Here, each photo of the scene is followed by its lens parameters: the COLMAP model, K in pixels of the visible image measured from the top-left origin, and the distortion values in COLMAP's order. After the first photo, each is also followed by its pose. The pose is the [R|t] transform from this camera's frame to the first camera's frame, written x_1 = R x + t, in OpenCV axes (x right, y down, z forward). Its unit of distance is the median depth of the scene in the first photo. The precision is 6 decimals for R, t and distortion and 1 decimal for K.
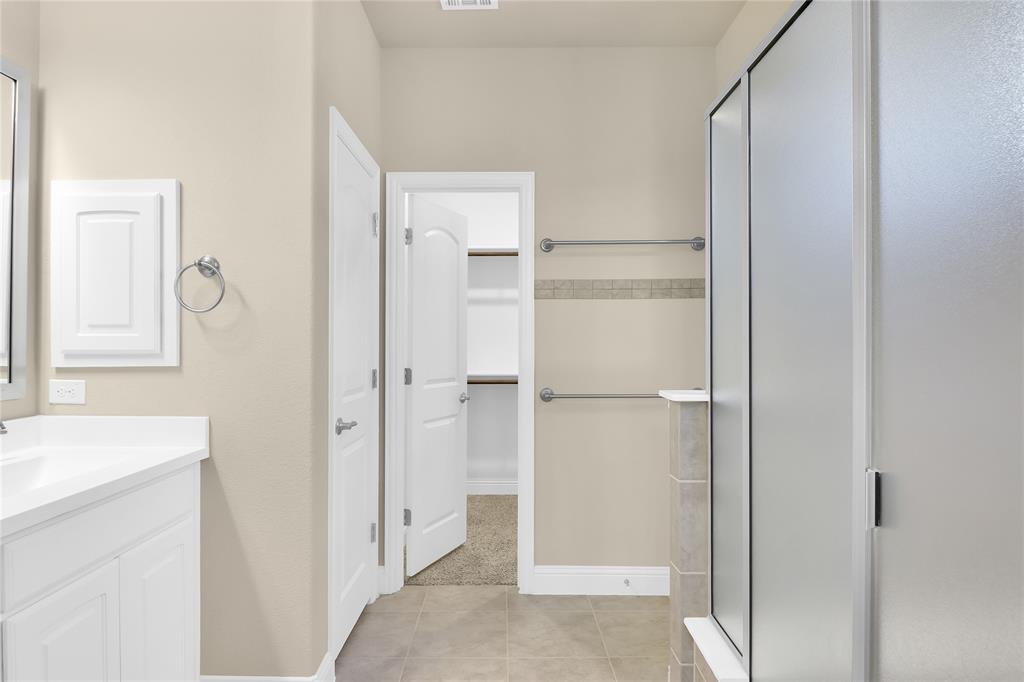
lens RADIAL K [[571.7, 0, 512.0], [0, 571.7, 341.0], [0, 0, 1]] dist [0.001798, -0.013440]
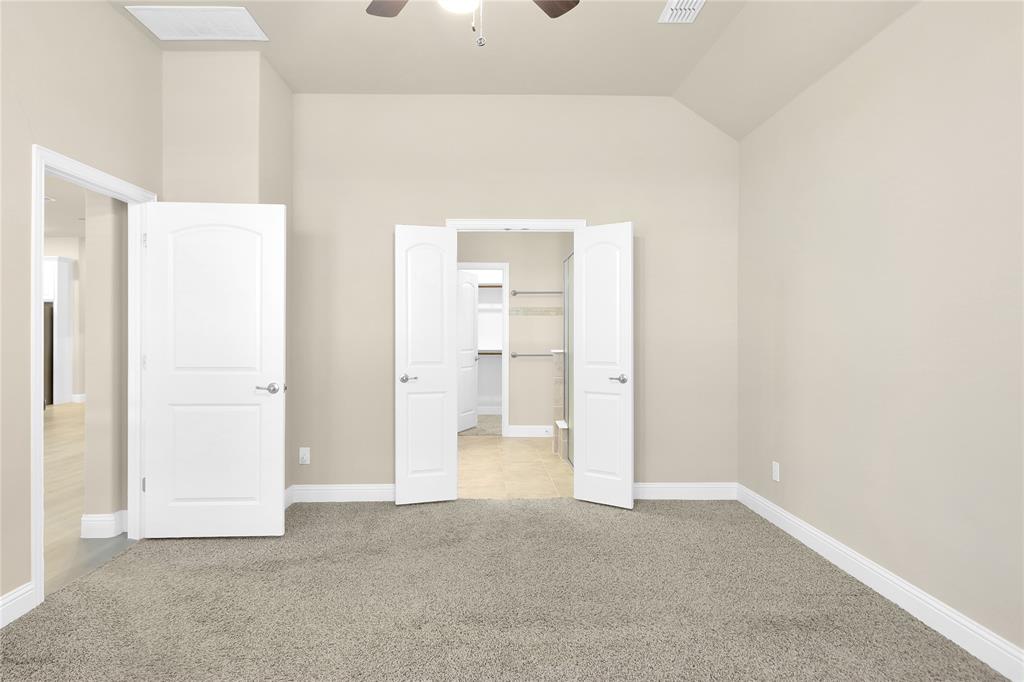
lens RADIAL K [[567.3, 0, 498.0], [0, 567.3, 333.1], [0, 0, 1]] dist [0.002545, -0.012738]
pose [[0.999971, 0.000051, 0.007601, -0.029174], [-0.000088, 0.999988, 0.004830, -0.010467], [-0.007600, -0.004830, 0.999959, -1.563099]]
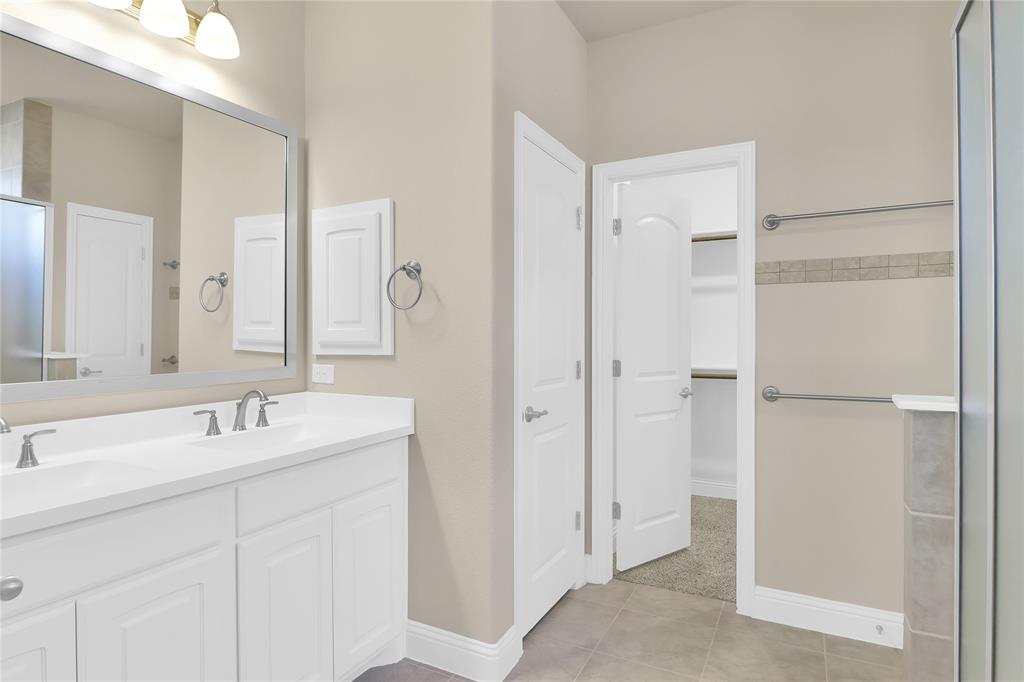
lens RADIAL K [[567.3, 0, 498.0], [0, 567.3, 333.1], [0, 0, 1]] dist [0.002545, -0.012738]
pose [[0.880636, -0.003650, -0.473780, 0.115710], [0.004578, 0.999989, 0.000807, -0.001229], [0.473772, -0.002879, 0.880643, 0.042520]]
